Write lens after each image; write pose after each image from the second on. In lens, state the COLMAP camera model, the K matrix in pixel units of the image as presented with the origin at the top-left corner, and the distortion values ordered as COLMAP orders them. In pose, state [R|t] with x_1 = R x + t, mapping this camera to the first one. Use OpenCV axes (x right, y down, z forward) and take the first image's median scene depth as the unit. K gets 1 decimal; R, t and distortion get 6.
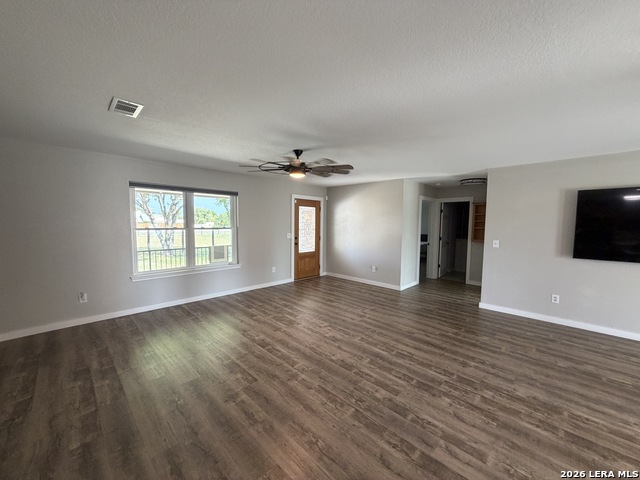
lens RADIAL K [[254.8, 0, 319.2], [0, 254.8, 241.7], [0, 0, 1]] dist [-0.000318, 0.000339]
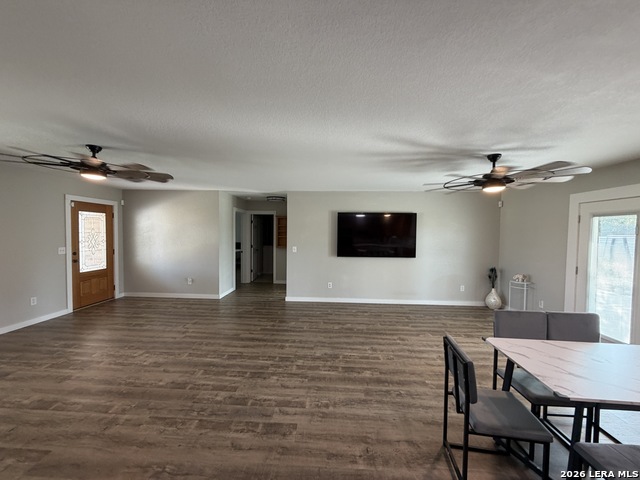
lens RADIAL K [[254.8, 0, 319.9], [0, 254.8, 240.7], [0, 0, 1]] dist [-0.000318, 0.000339]
pose [[0.744332, -0.024695, 0.667353, -0.103059], [0.045948, 0.998842, -0.014287, -0.014665], [-0.666227, 0.041298, 0.744604, -0.071647]]
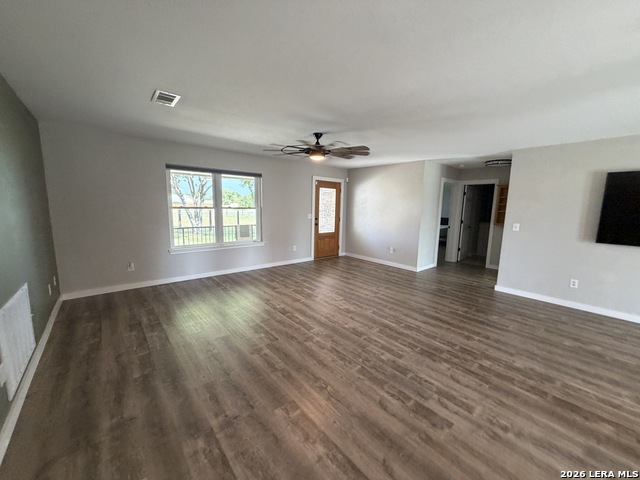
lens RADIAL K [[254.8, 0, 319.8], [0, 254.8, 242.0], [0, 0, 1]] dist [-0.000318, 0.000339]
pose [[0.996236, 0.023751, -0.083361, 0.023425], [-0.017923, 0.997388, 0.069974, 0.013807], [0.084805, -0.068217, 0.994060, -0.075482]]
